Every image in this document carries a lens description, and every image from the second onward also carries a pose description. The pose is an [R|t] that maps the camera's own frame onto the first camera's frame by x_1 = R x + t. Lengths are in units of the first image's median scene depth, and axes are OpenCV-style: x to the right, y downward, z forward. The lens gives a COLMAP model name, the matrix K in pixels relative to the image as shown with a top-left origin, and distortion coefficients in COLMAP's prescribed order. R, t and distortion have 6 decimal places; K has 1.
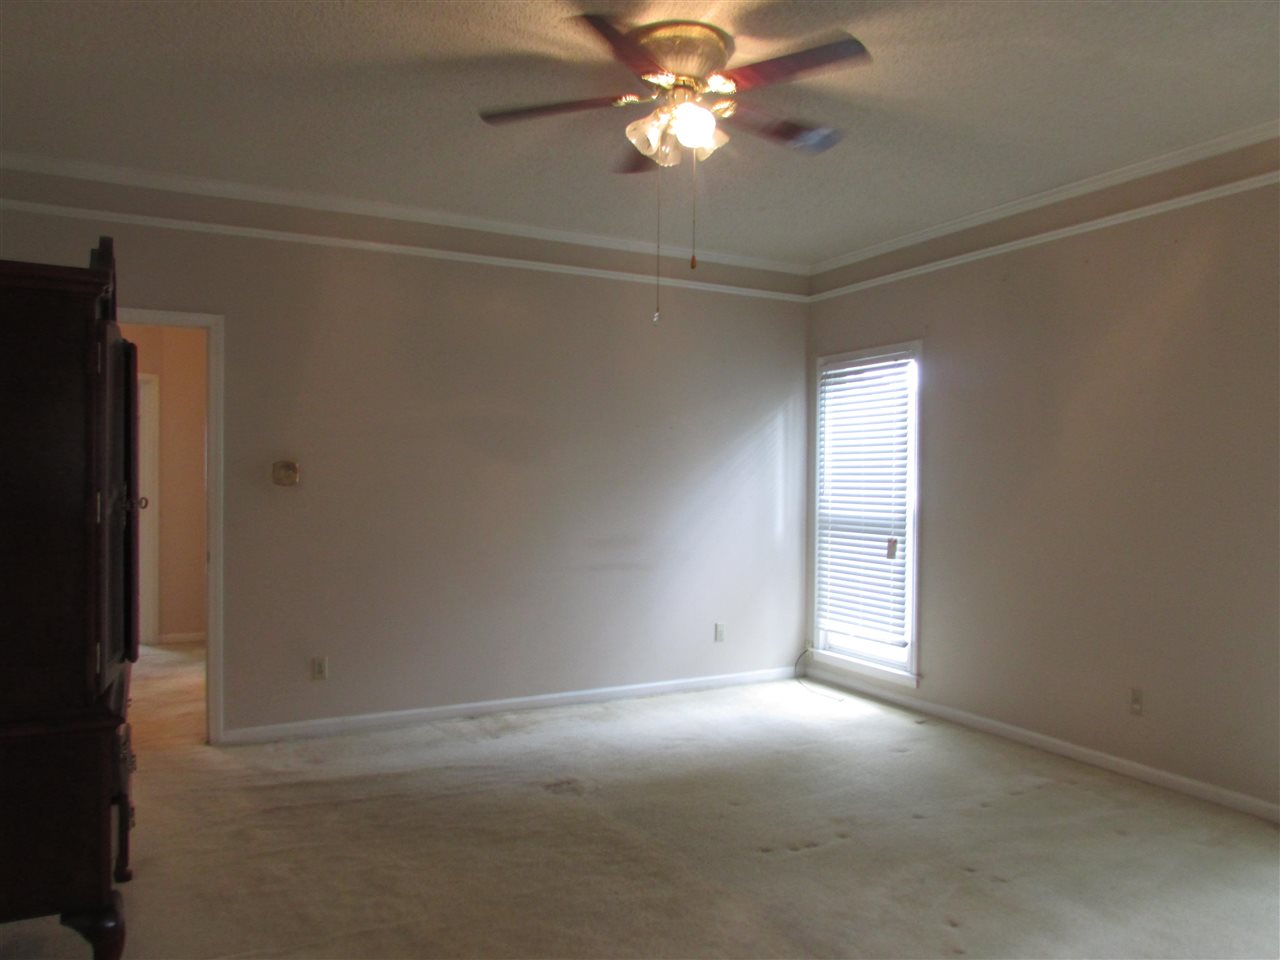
lens RADIAL K [[903.9, 0, 641.9], [0, 903.9, 481.2], [0, 0, 1]] dist [-0.034272, 0.001573]
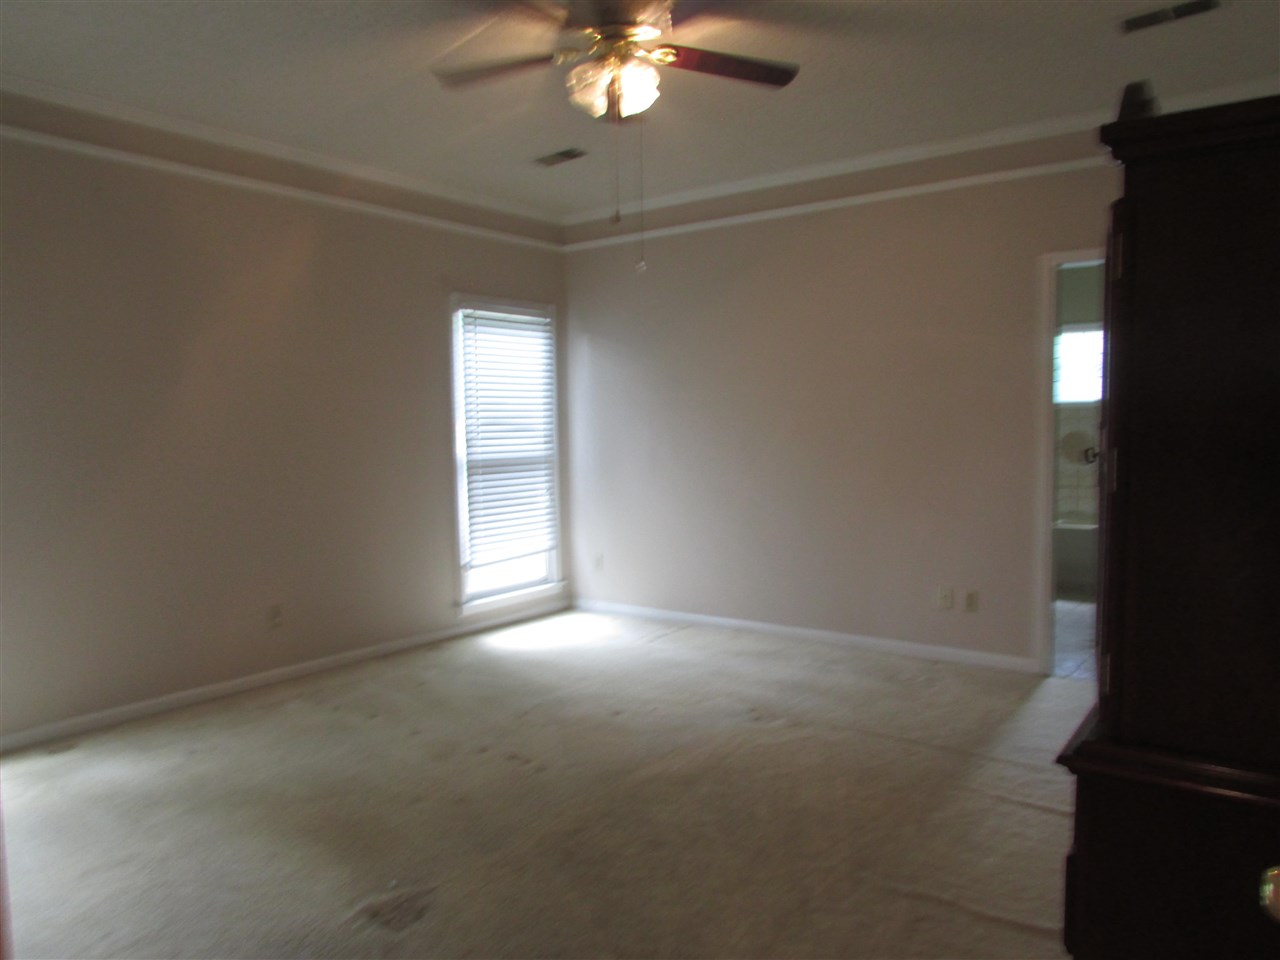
lens RADIAL K [[903.9, 0, 642.0], [0, 903.9, 479.1], [0, 0, 1]] dist [-0.034272, 0.001573]
pose [[-0.420665, -0.067740, 0.904683, -0.705829], [0.009057, 0.996845, 0.078852, -0.019221], [-0.907171, 0.041364, -0.418724, 1.074047]]
